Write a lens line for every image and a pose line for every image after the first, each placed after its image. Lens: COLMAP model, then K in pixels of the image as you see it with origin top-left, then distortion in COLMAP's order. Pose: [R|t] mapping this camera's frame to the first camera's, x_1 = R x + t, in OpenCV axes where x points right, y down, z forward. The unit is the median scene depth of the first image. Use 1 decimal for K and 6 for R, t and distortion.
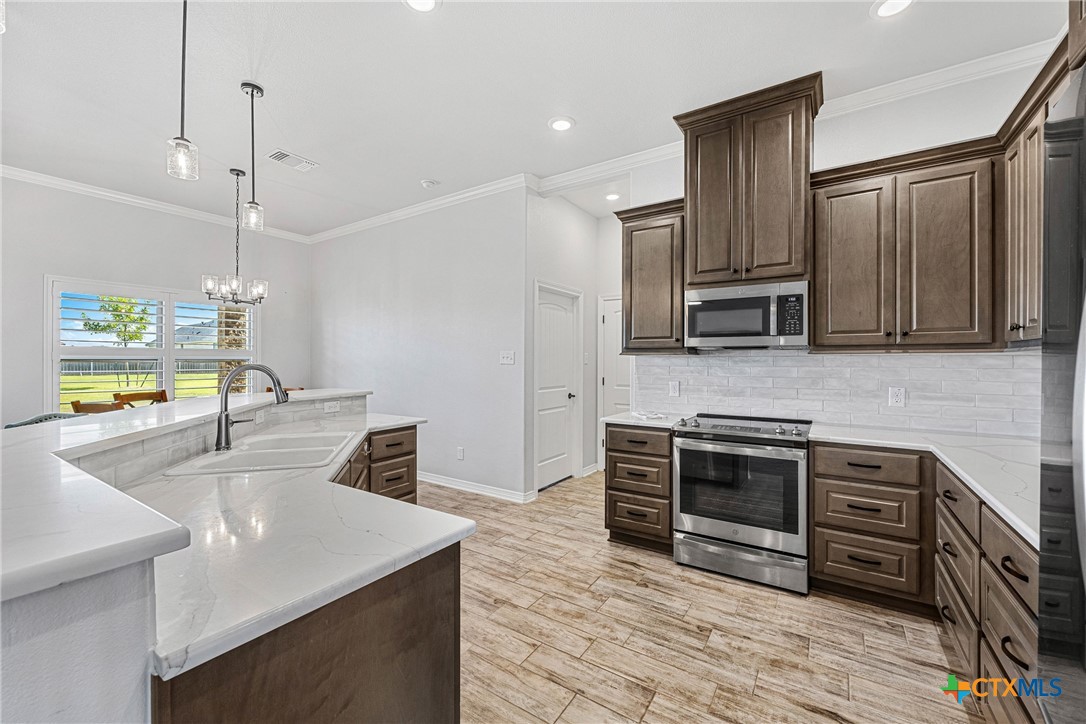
lens RADIAL K [[438.9, 0, 540.2], [0, 438.9, 361.0], [0, 0, 1]] dist [-0.003017, 0.000668]
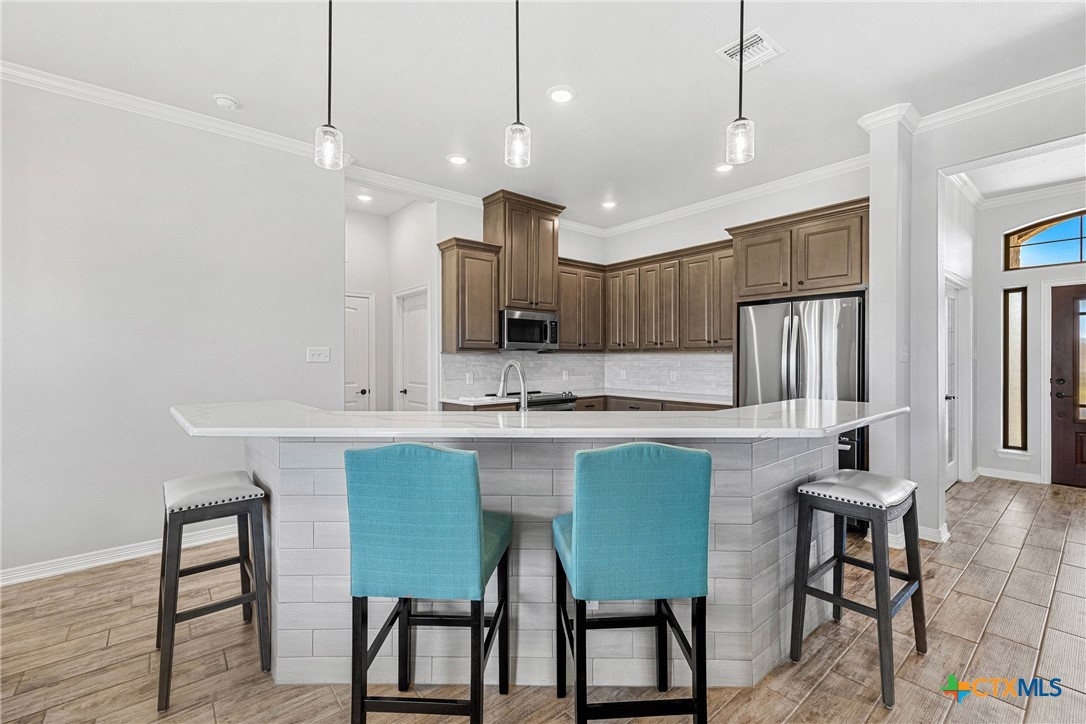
lens RADIAL K [[466.6, 0, 539.5], [0, 466.6, 359.0], [0, 0, 1]] dist [0.001971, -0.001847]
pose [[0.298950, -0.001182, 0.954268, -1.099274], [0.001206, 0.999999, 0.000860, 0.003339], [-0.954268, 0.000894, 0.298952, 0.404795]]
